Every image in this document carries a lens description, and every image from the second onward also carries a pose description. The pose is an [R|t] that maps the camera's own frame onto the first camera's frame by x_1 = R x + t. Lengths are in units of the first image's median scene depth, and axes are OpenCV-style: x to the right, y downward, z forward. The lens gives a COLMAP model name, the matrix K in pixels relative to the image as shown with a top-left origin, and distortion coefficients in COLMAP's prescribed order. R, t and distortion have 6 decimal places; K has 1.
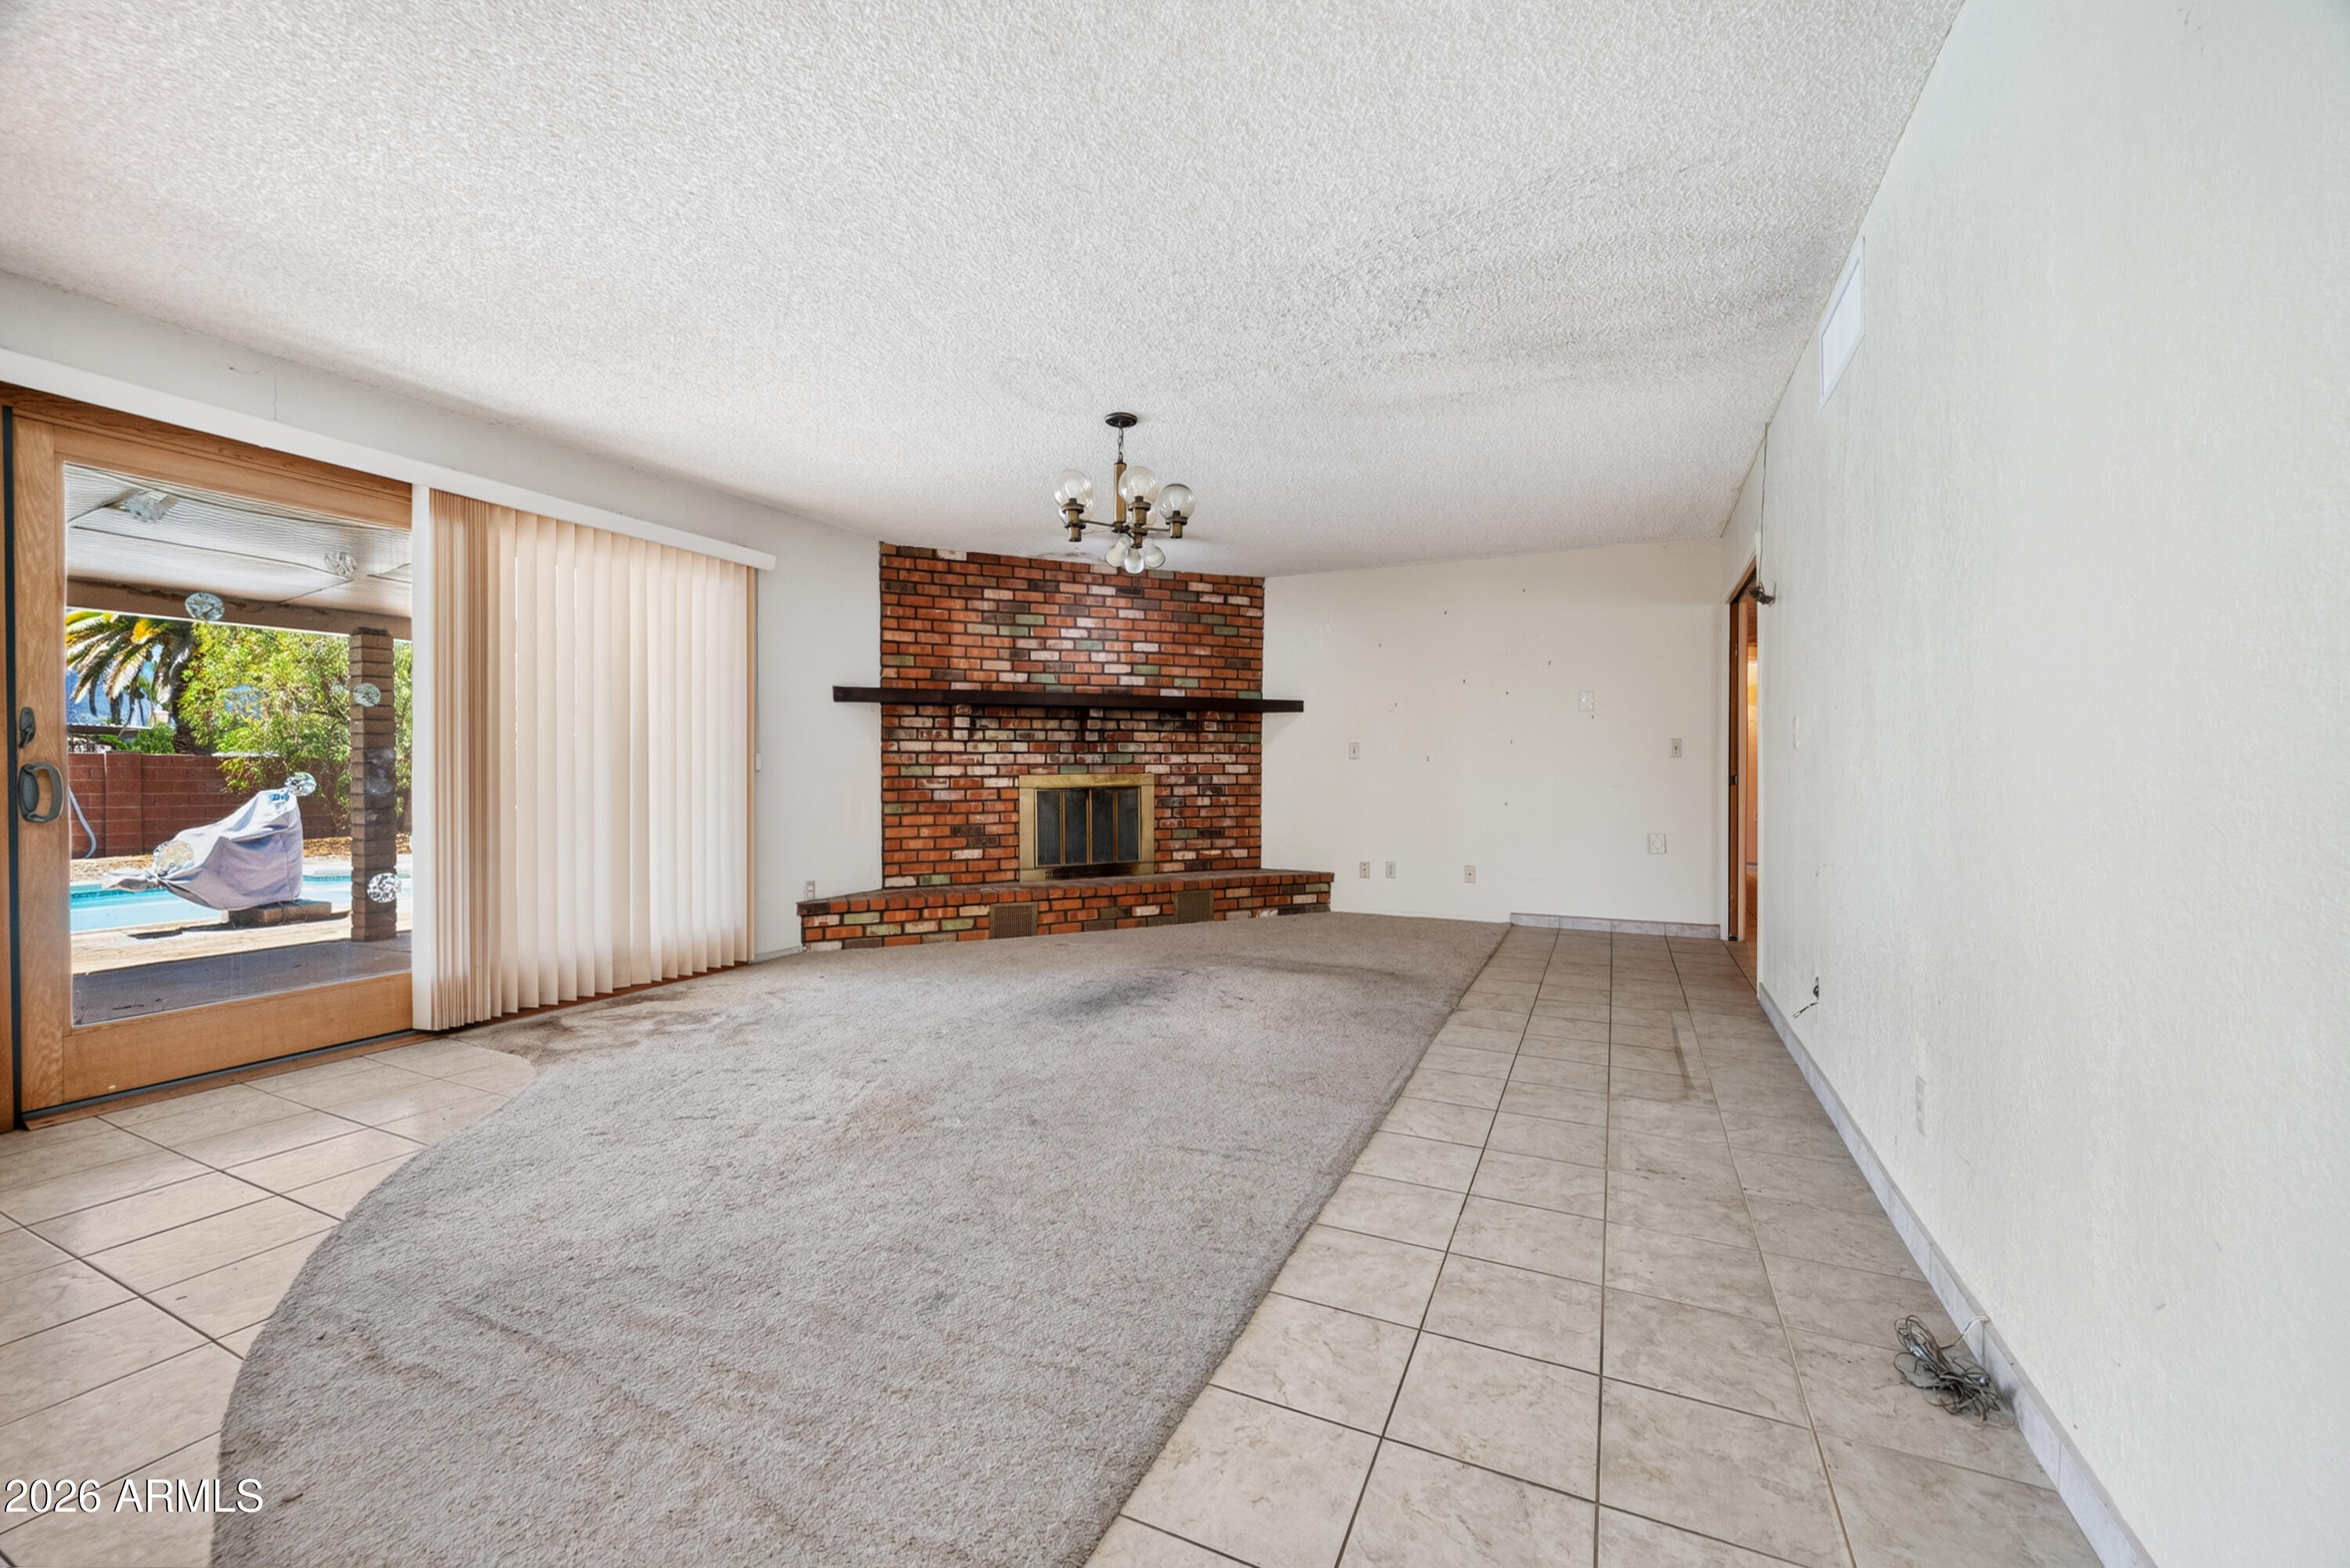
lens RADIAL K [[931.8, 0, 1180.5], [0, 931.8, 778.9], [0, 0, 1]] dist [-0.001178, 0.000384]
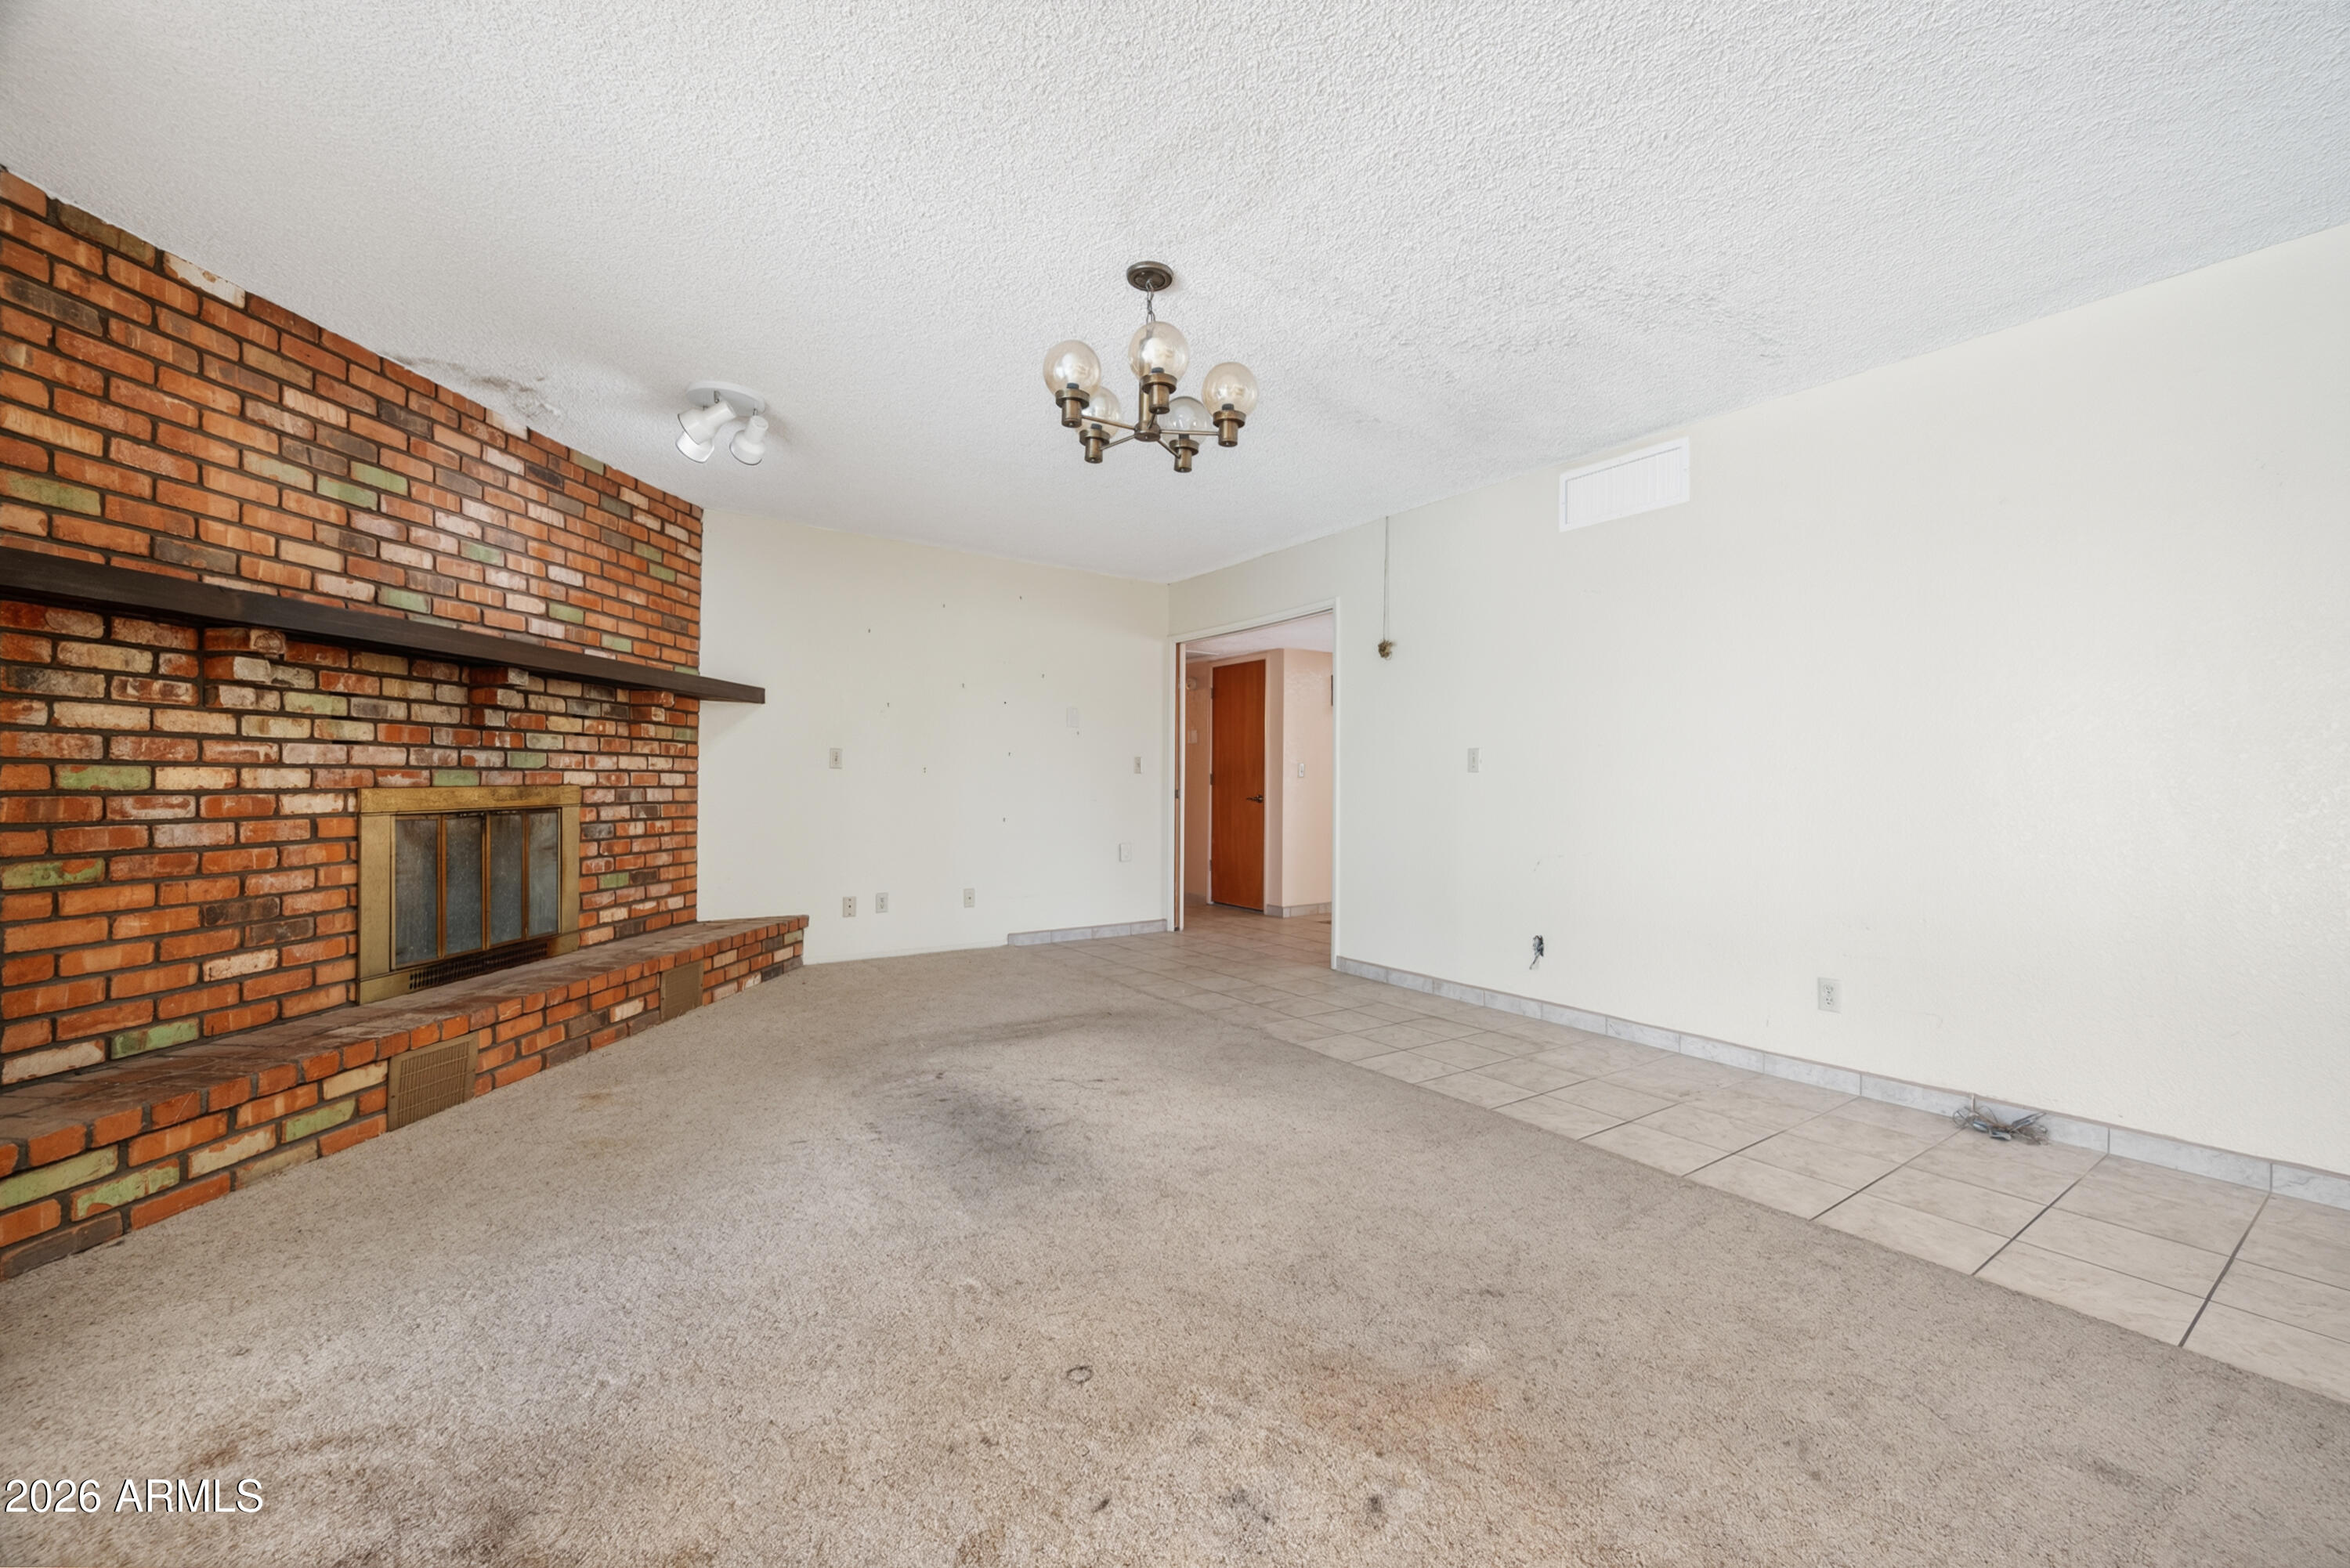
lens RADIAL K [[931.8, 0, 1187.1], [0, 931.8, 790.3], [0, 0, 1]] dist [-0.001178, 0.000384]
pose [[0.496259, -0.000108, 0.868174, -0.384198], [0.000286, 1.000000, -0.000039, -0.002850], [-0.868174, 0.000268, 0.496259, 0.375606]]
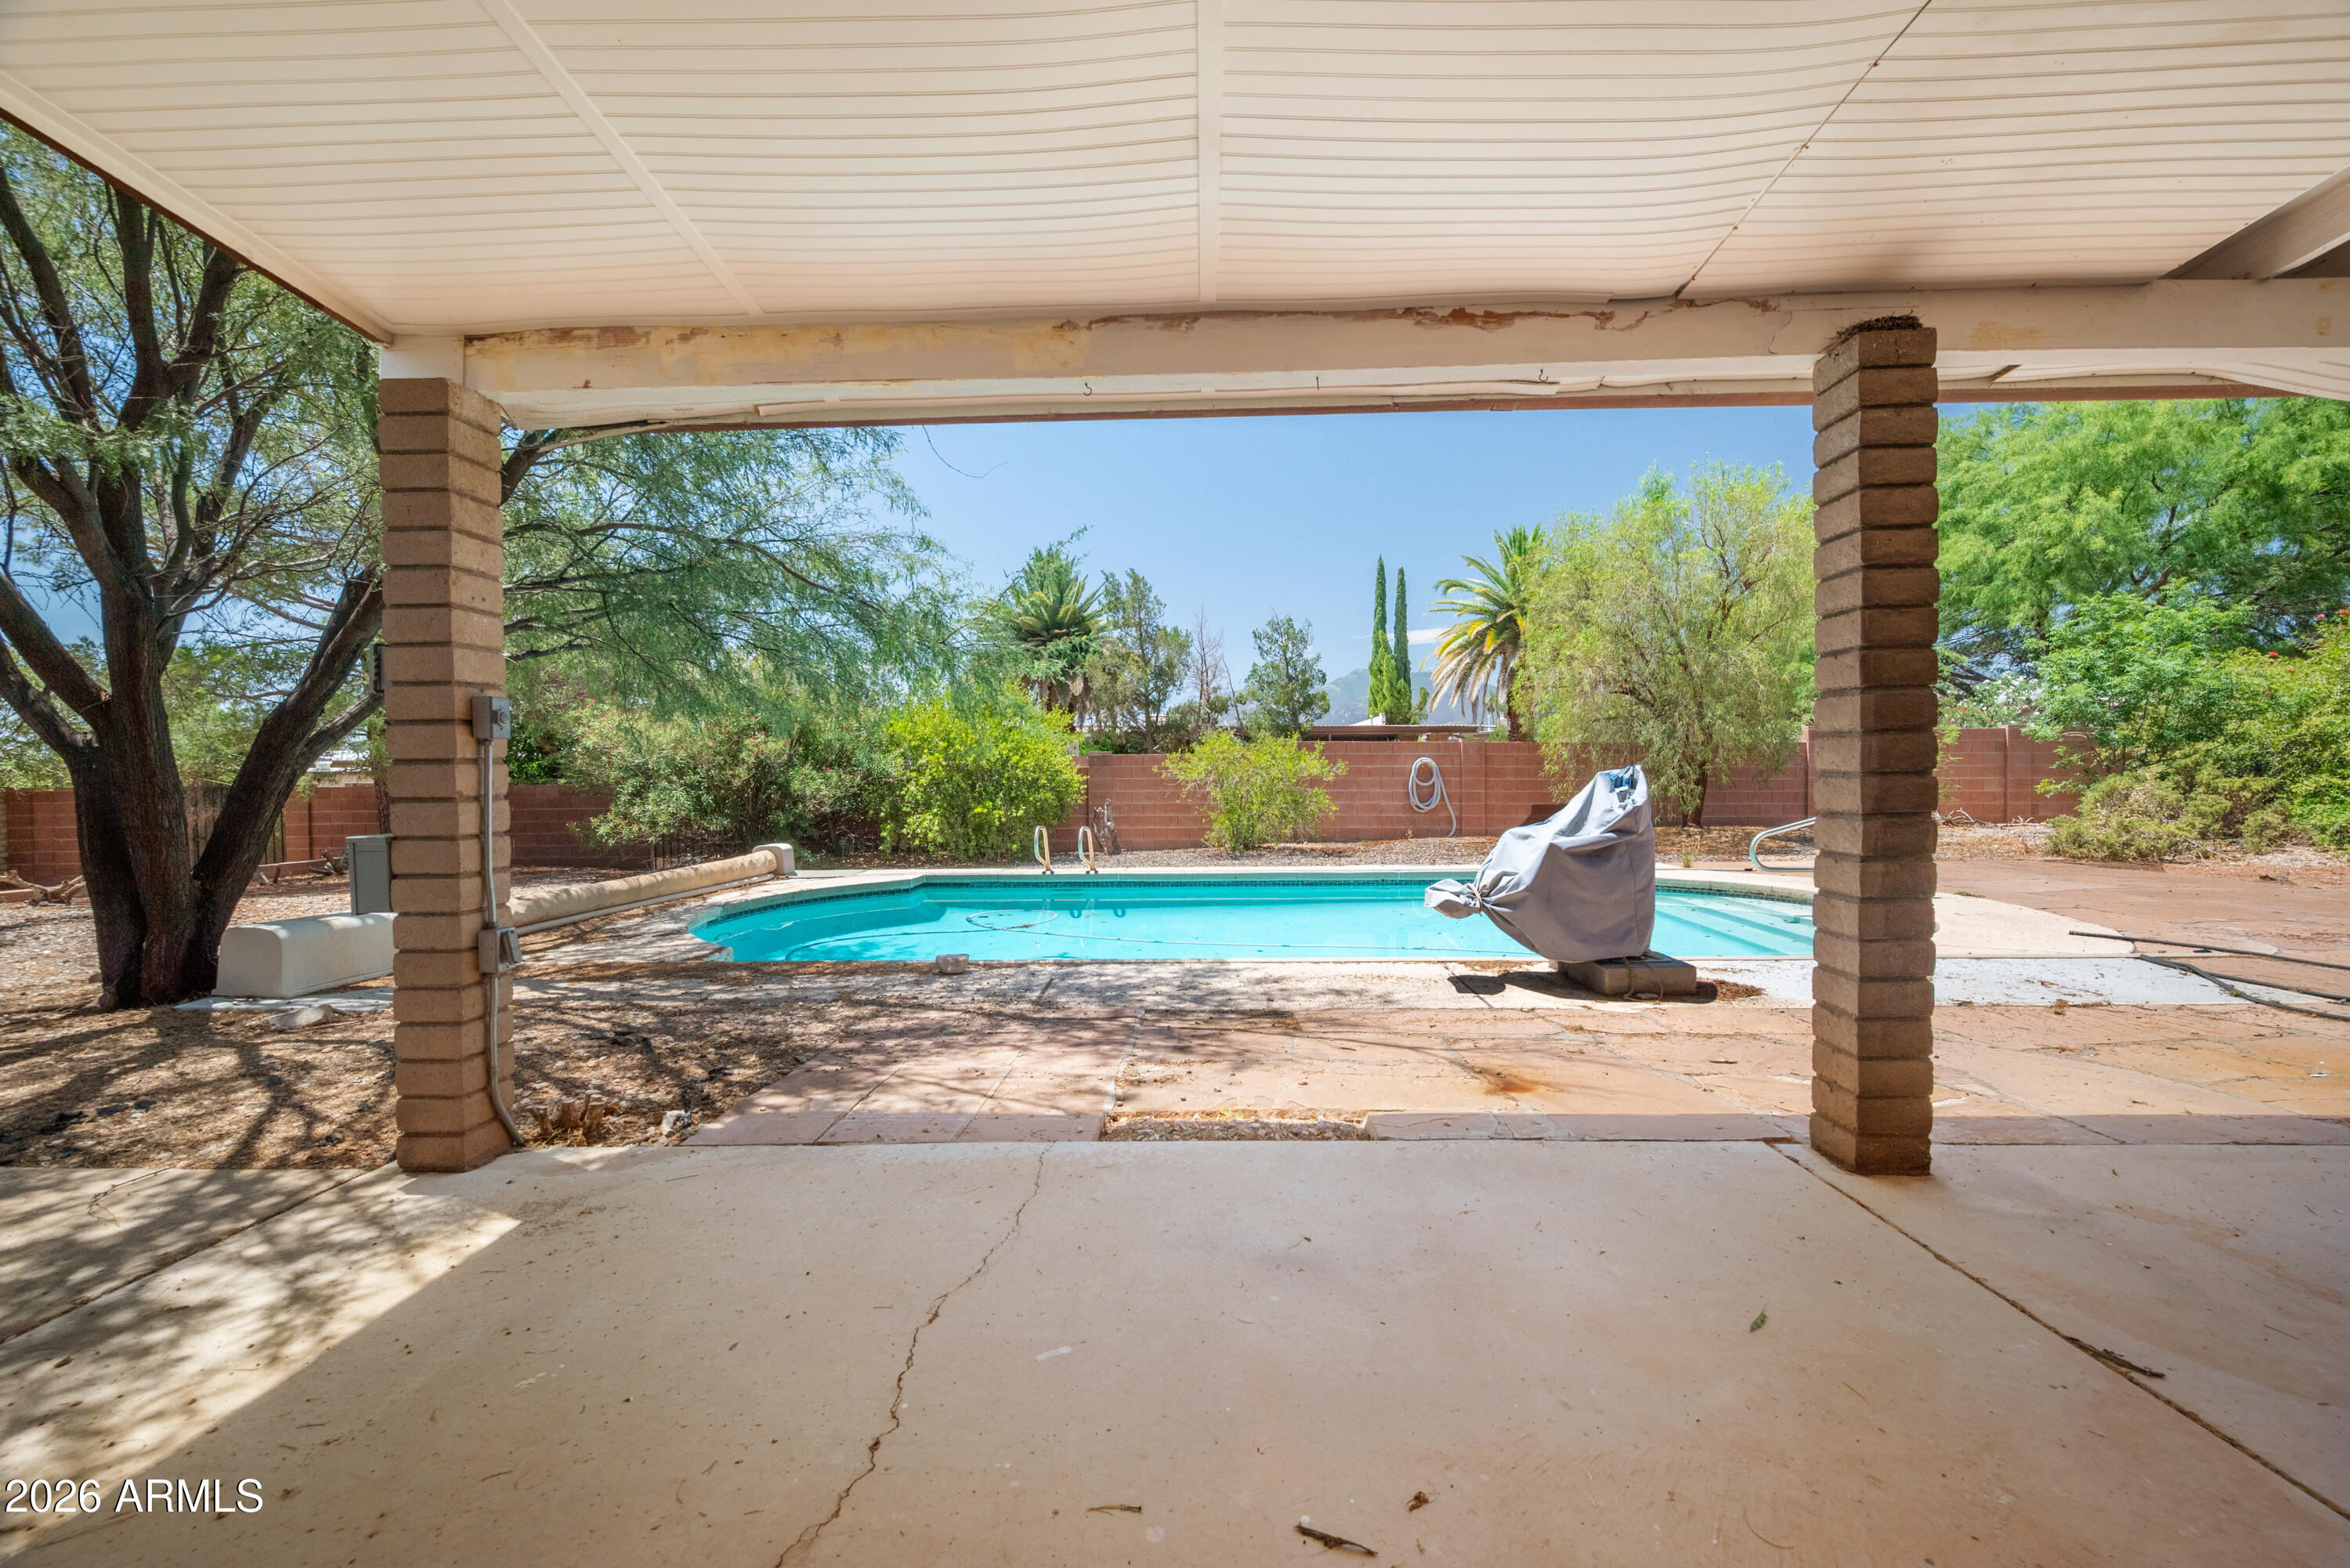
lens RADIAL K [[931.8, 0, 1176.2], [0, 931.8, 775.5], [0, 0, 1]] dist [-0.001178, 0.000384]
pose [[0.391695, 0.006984, -0.920069, -0.916103], [-0.002014, 0.999975, 0.006733, 0.021023], [0.920093, -0.000784, 0.391699, 0.865428]]
